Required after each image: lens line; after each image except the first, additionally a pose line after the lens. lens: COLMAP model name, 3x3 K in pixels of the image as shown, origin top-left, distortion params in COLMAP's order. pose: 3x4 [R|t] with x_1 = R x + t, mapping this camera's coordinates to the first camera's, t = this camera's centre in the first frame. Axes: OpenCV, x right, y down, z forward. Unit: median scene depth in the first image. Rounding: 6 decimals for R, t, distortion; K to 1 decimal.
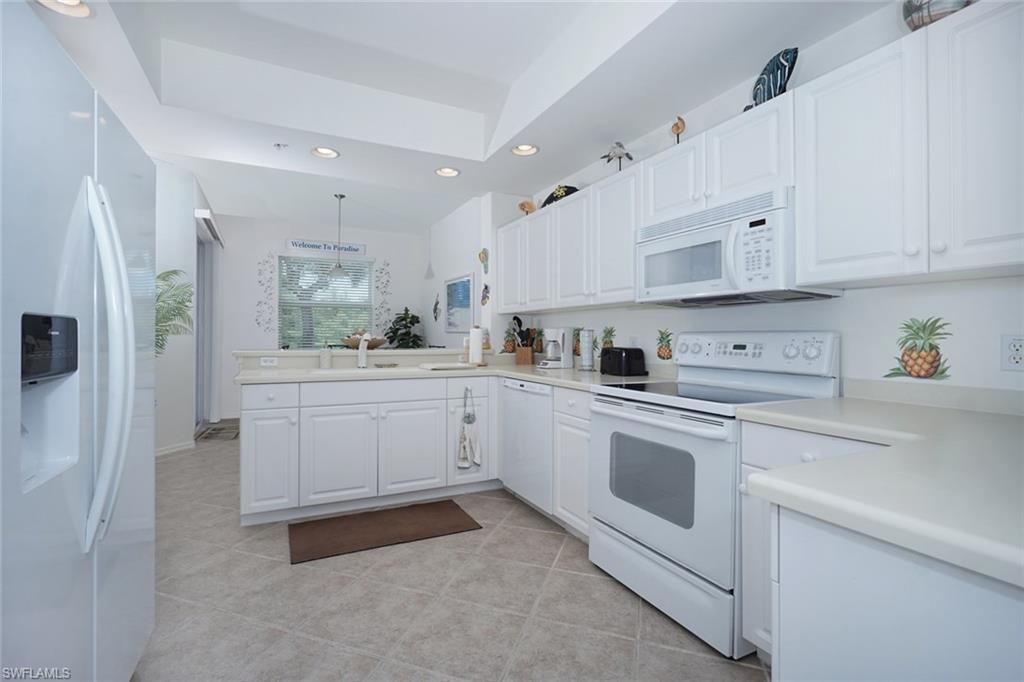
lens RADIAL K [[447.4, 0, 512.0], [0, 447.4, 341.0], [0, 0, 1]] dist [-0.001441, -0.000175]
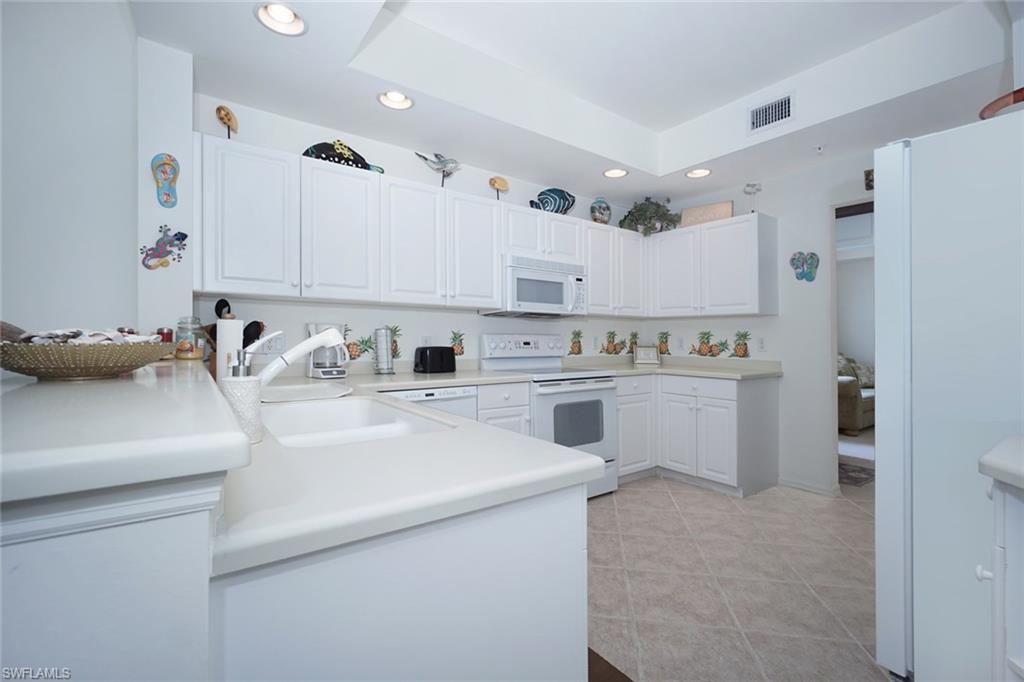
lens RADIAL K [[443.8, 0, 512.1], [0, 443.8, 332.6], [0, 0, 1]] dist [-0.002347, -0.000320]
pose [[-0.141972, 0.008184, 0.989837, -1.129809], [0.001524, 0.999966, -0.008049, -0.013786], [-0.989870, 0.000366, -0.141979, 1.319622]]
